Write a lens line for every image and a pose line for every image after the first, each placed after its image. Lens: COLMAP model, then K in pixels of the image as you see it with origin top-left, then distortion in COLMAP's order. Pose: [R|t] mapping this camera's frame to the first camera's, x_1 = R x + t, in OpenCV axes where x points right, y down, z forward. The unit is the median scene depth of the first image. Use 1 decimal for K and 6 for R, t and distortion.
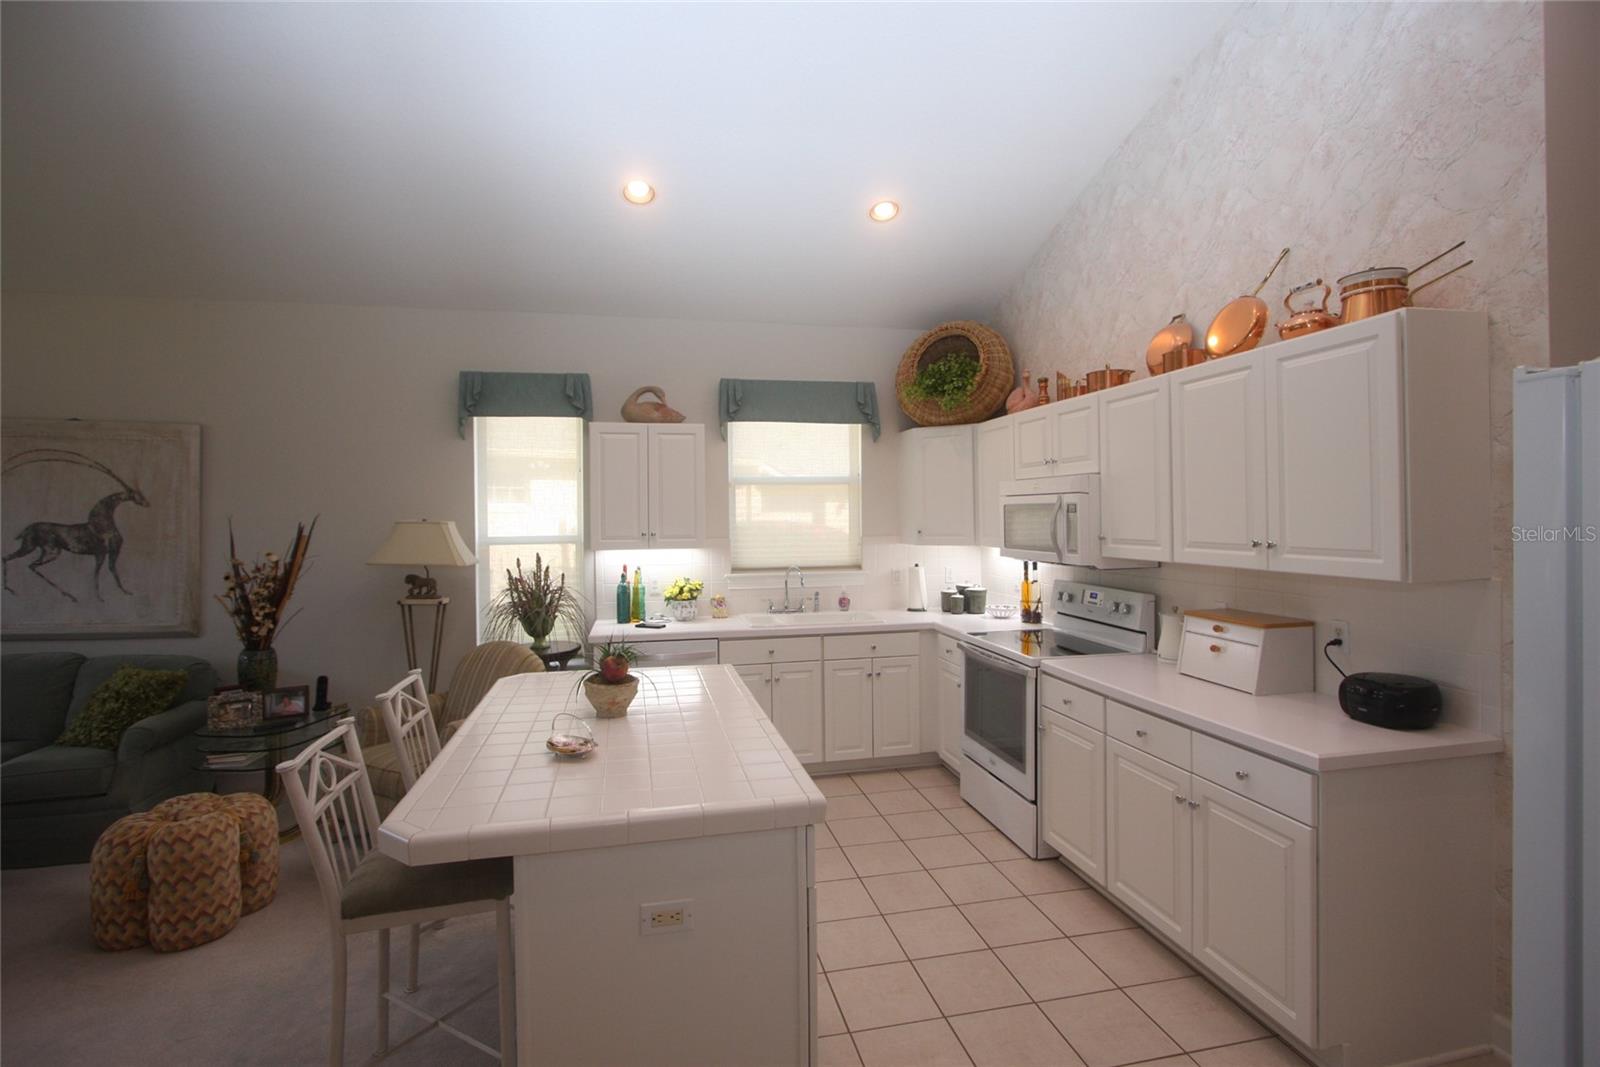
lens RADIAL K [[757.6, 0, 803.1], [0, 757.6, 522.8], [0, 0, 1]] dist [-0.000407, -0.000135]
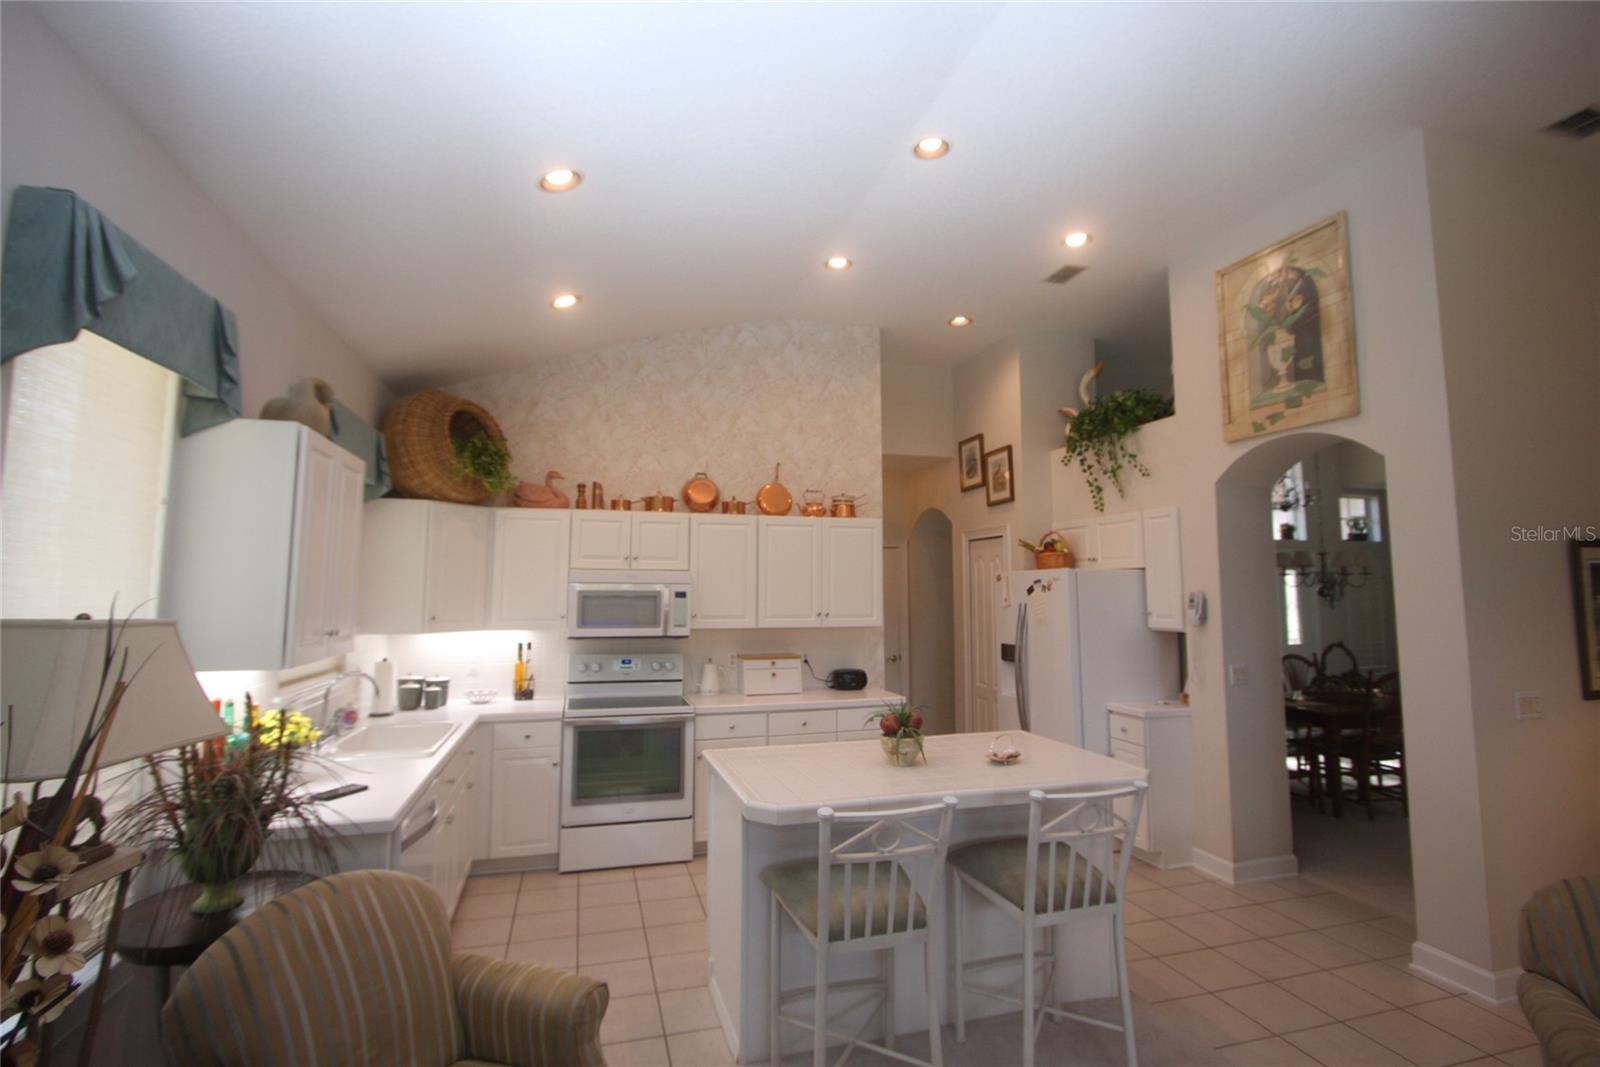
lens RADIAL K [[762.3, 0, 801.5], [0, 762.3, 522.2], [0, 0, 1]] dist [-0.002293, 0.000056]
pose [[-0.064081, 0.107109, 0.992180, -0.891372], [0.010491, 0.994241, -0.106654, 0.000546], [-0.997890, 0.003574, -0.064836, 0.732851]]
